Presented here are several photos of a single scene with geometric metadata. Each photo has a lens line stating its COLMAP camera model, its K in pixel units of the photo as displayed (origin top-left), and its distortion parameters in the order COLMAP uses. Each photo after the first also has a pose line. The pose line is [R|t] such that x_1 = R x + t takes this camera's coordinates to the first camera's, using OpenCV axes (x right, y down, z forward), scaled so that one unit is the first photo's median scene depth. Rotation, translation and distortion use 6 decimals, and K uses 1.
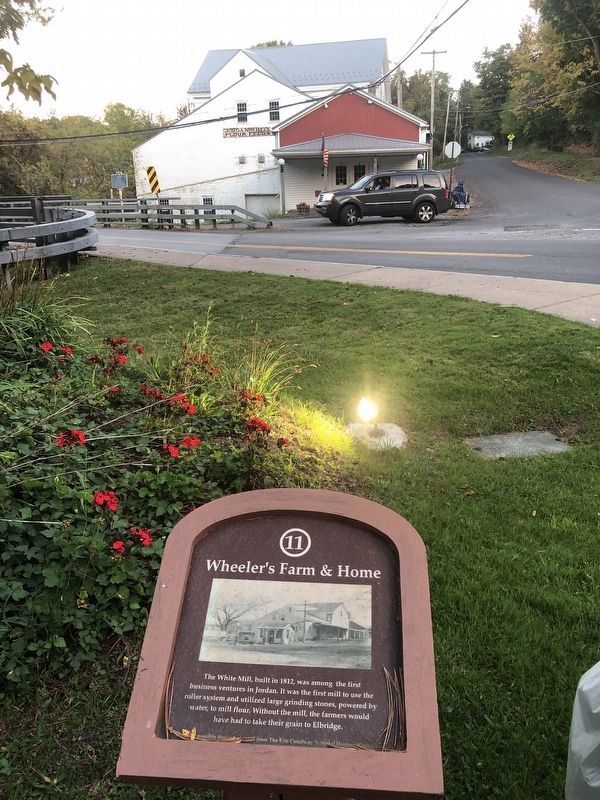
lens RADIAL K [[724.2, 0, 300.0], [0, 724.2, 400.0], [0, 0, 1]] dist [-0.008479, -0.007917]
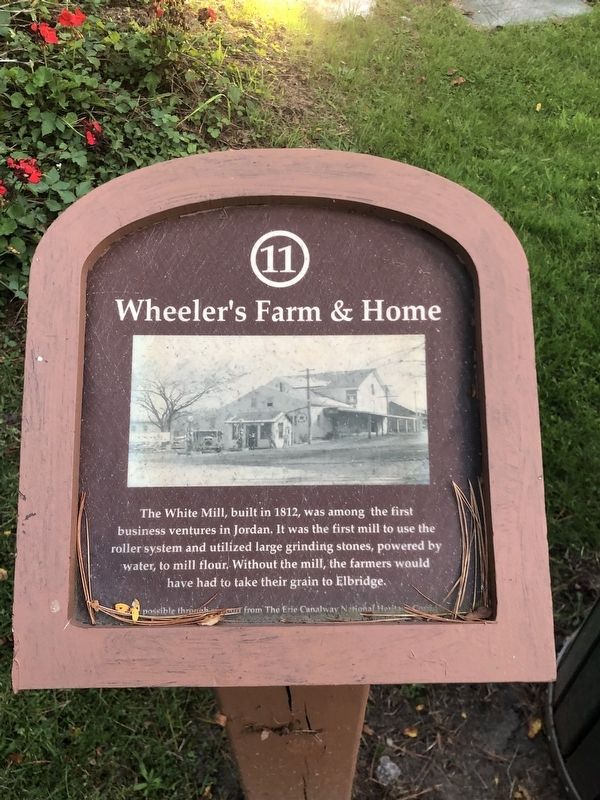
lens RADIAL K [[730.4, 0, 300.0], [0, 730.4, 400.0], [0, 0, 1]] dist [0.035552, -0.019569]
pose [[0.994291, -0.073663, 0.077195, -0.042307], [0.021921, 0.849047, 0.527863, 0.001648], [-0.104426, -0.523157, 0.845814, 0.505270]]
